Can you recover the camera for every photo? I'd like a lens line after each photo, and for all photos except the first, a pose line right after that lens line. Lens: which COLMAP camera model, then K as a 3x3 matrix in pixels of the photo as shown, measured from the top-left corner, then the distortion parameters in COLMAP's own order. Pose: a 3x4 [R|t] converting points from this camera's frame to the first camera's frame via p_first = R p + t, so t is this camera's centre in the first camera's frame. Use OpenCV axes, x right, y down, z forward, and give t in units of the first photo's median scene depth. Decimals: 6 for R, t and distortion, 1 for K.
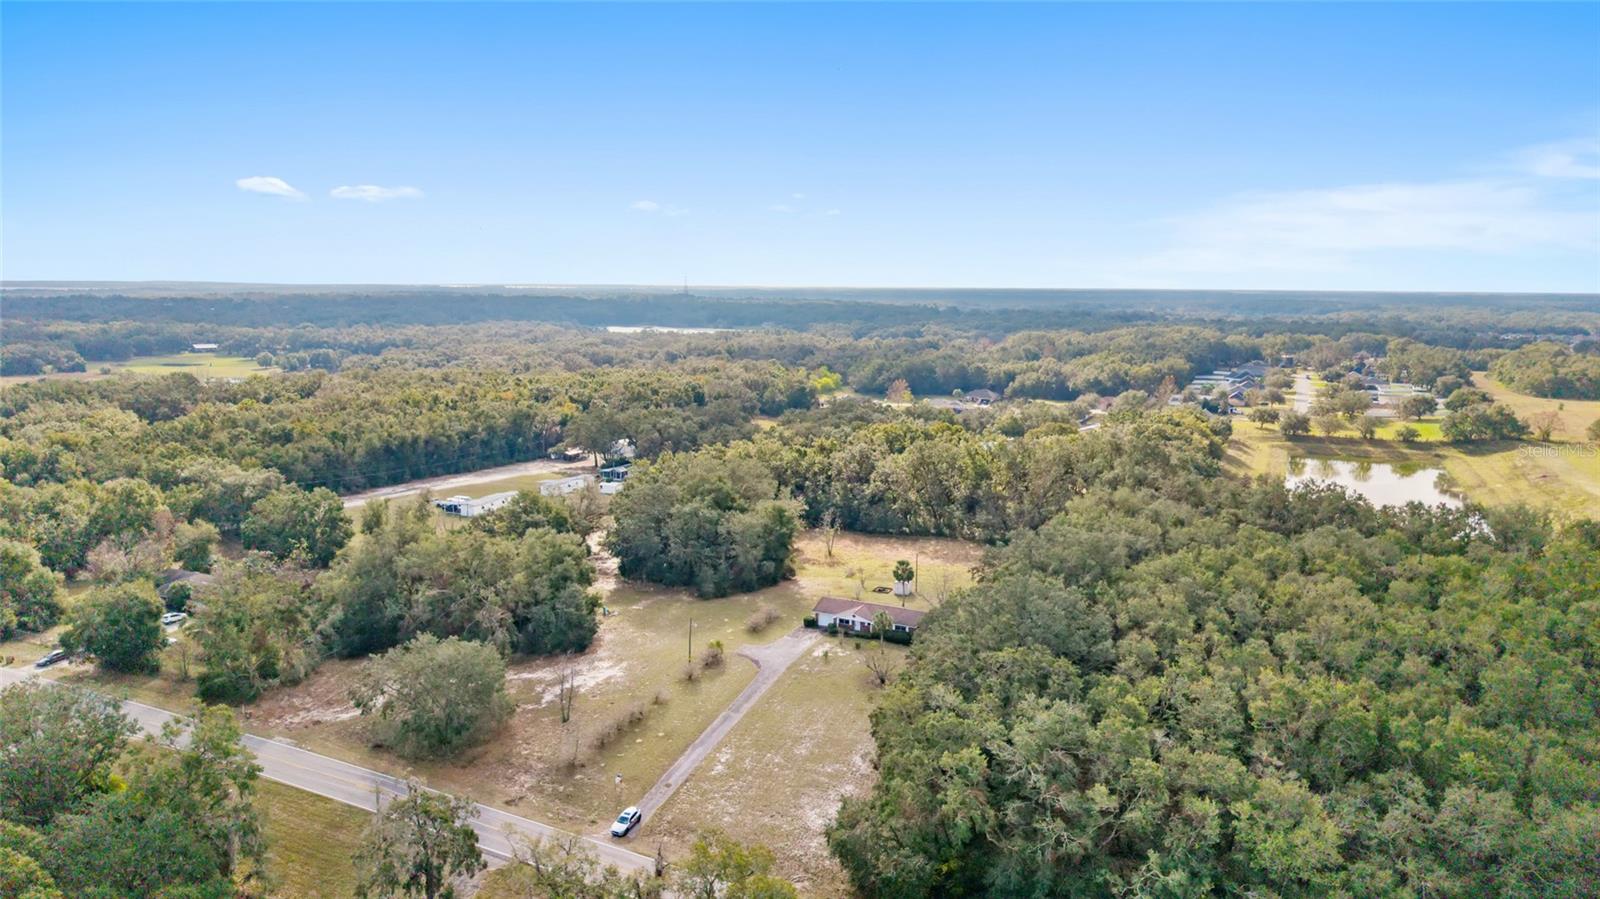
lens RADIAL K [[1068.3, 0, 797.2], [0, 1068.3, 443.0], [0, 0, 1]] dist [0.040923, -0.048242]
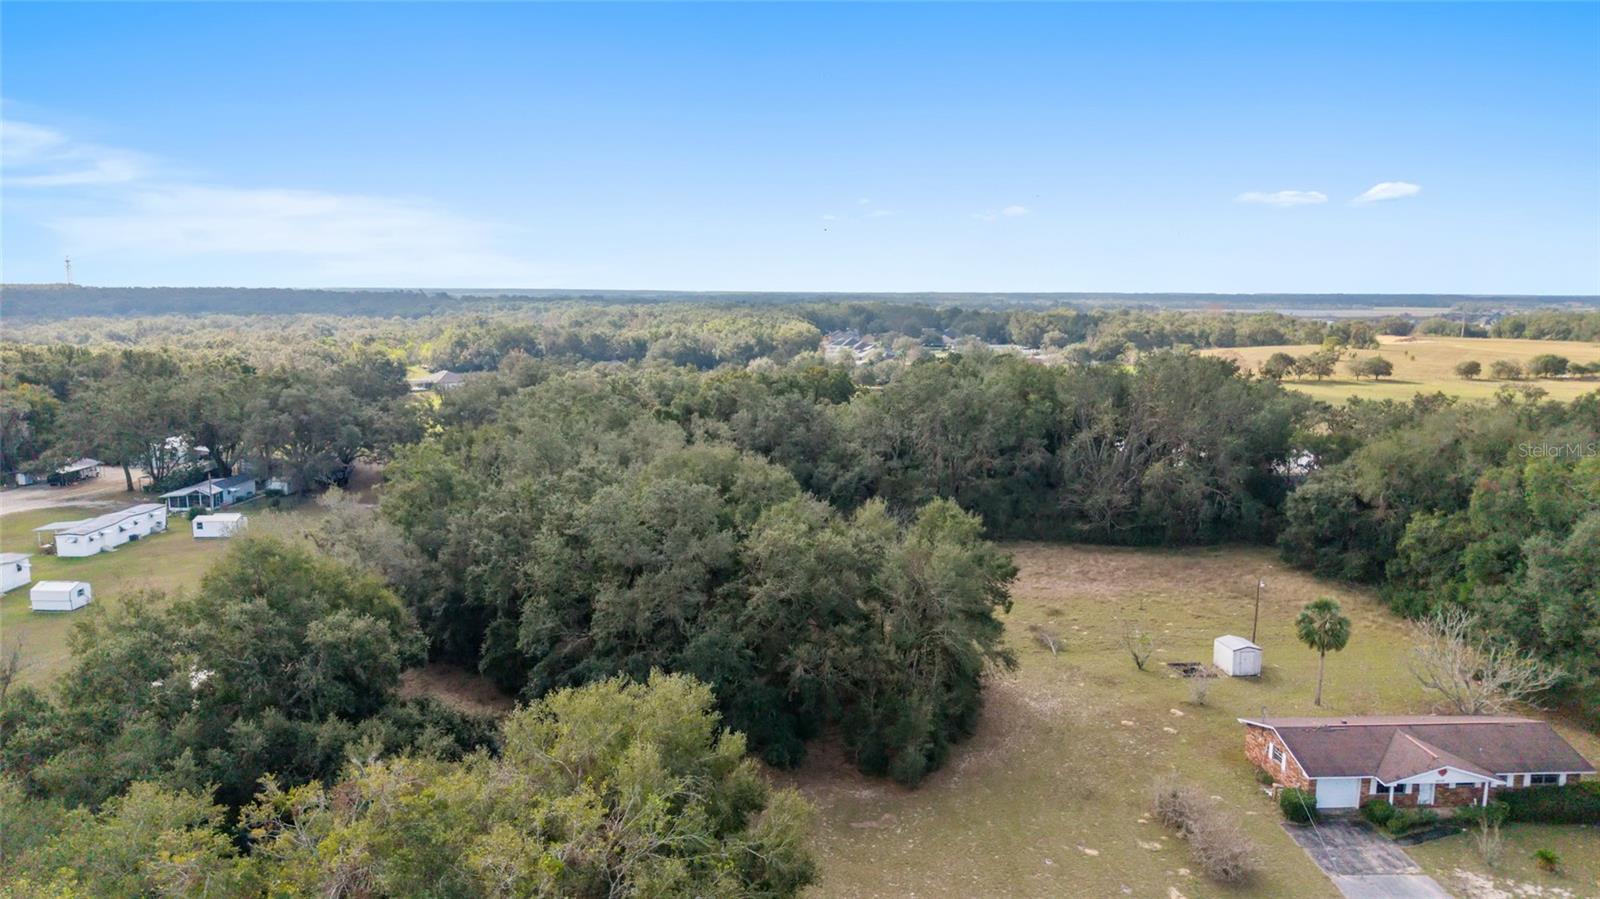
lens RADIAL K [[1068.3, 0, 794.0], [0, 1068.3, 459.5], [0, 0, 1]] dist [0.040923, -0.048242]
pose [[0.878160, -0.078007, 0.471964, -0.277315], [0.071388, 0.996937, 0.031948, 0.023546], [-0.473011, 0.005637, 0.881039, 0.695098]]
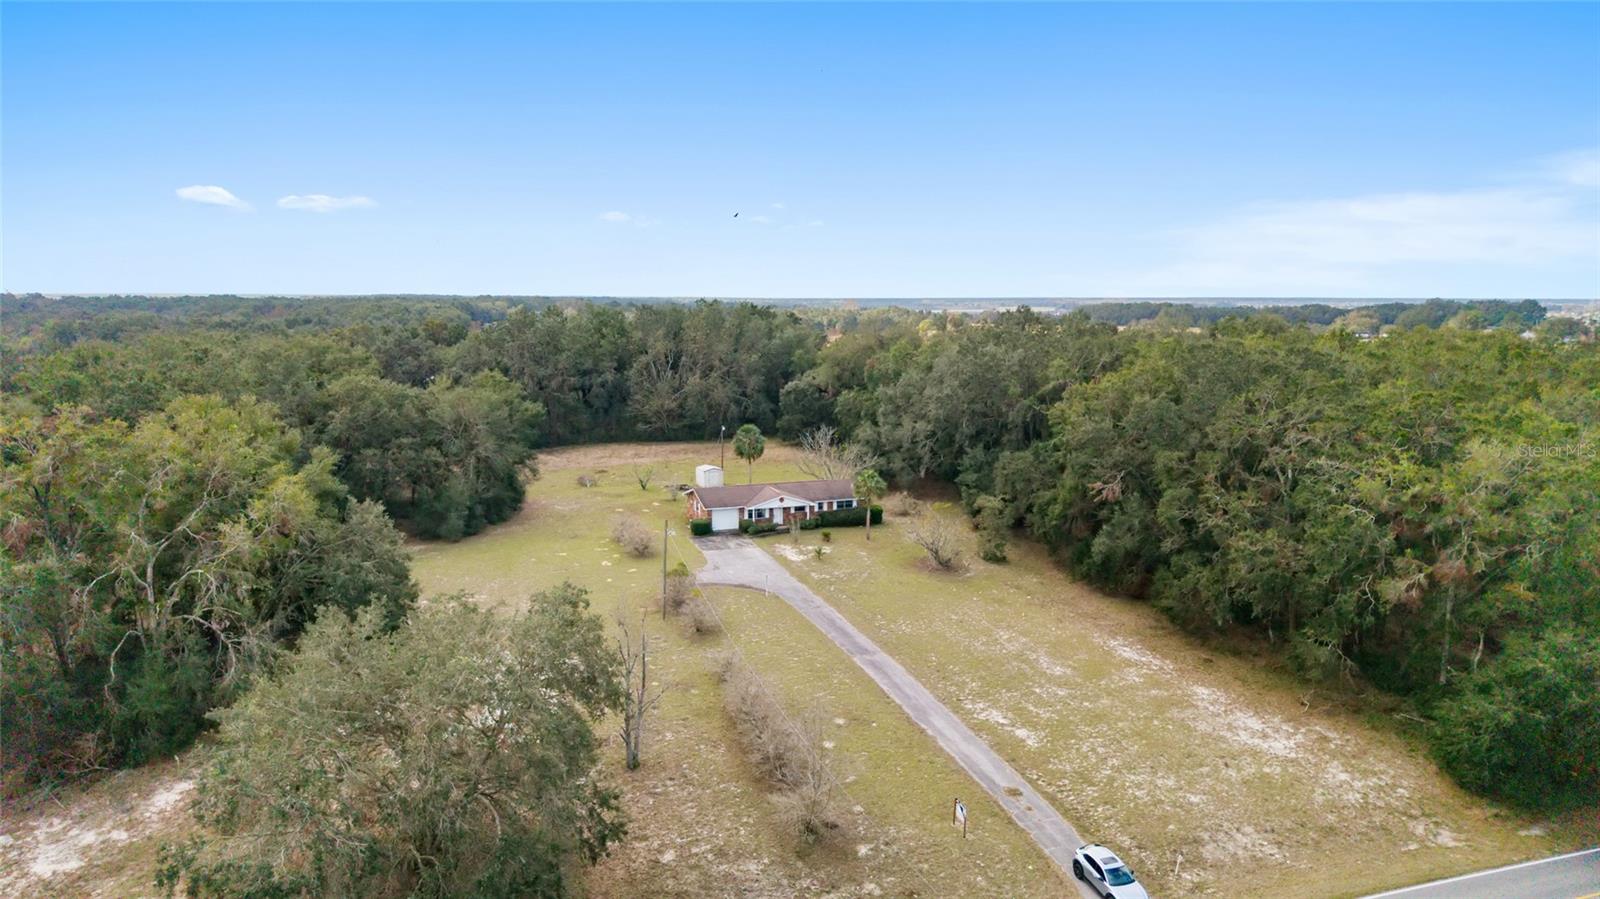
lens RADIAL K [[1068.3, 0, 807.9], [0, 1068.3, 454.0], [0, 0, 1]] dist [0.040923, -0.048242]
pose [[0.692719, -0.109243, 0.712886, -0.336210], [0.106897, 0.993096, 0.048309, 0.095513], [-0.713241, 0.042741, 0.699614, 0.494170]]
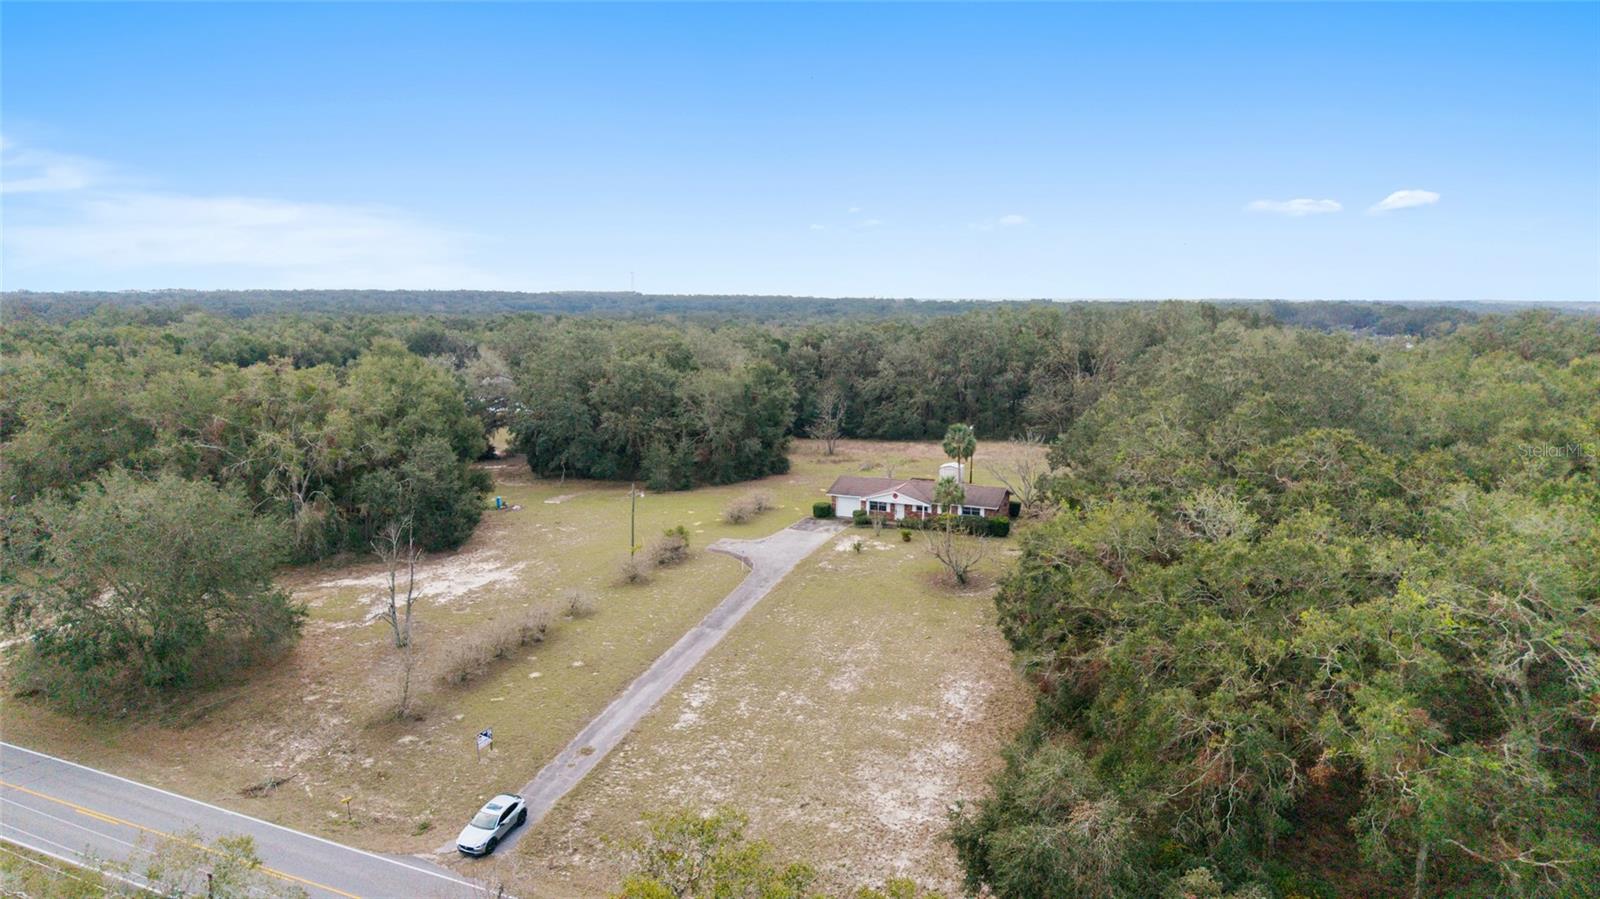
lens RADIAL K [[1068.3, 0, 798.6], [0, 1068.3, 452.3], [0, 0, 1]] dist [0.040923, -0.048242]
pose [[0.998783, -0.007174, 0.048788, -0.030595], [0.007285, 0.999971, -0.002115, 0.122589], [-0.048771, 0.002468, 0.998807, 0.334564]]
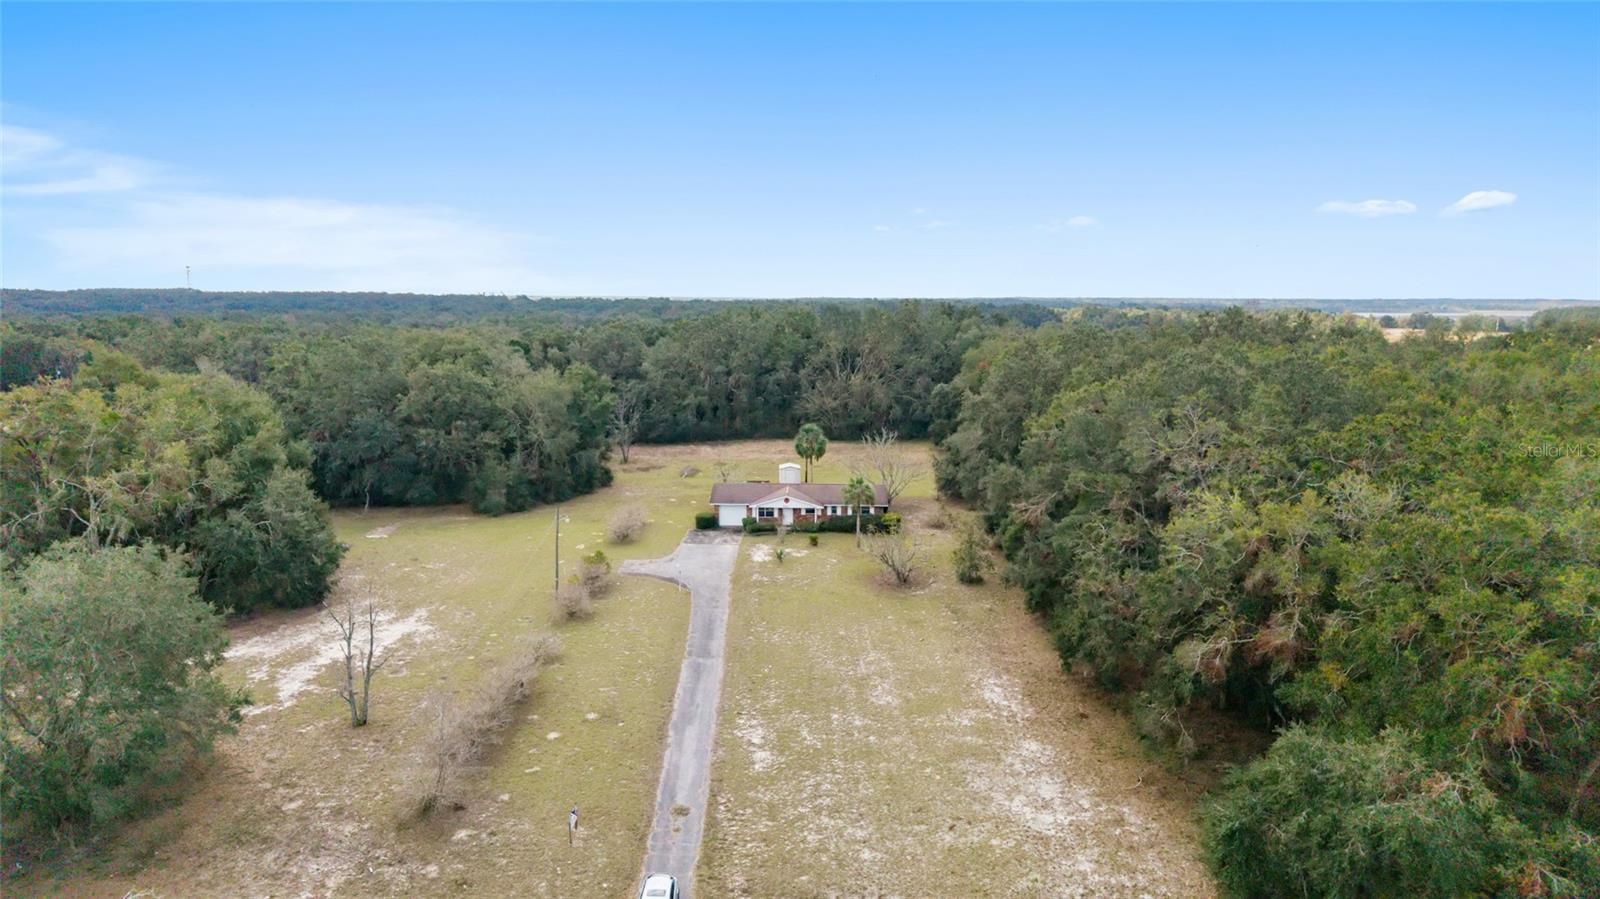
lens RADIAL K [[1068.3, 0, 802.1], [0, 1068.3, 453.9], [0, 0, 1]] dist [0.040923, -0.048242]
pose [[0.913508, -0.061306, 0.402176, -0.165159], [0.060977, 0.998046, 0.013634, 0.113616], [-0.402226, 0.012069, 0.915461, 0.385518]]
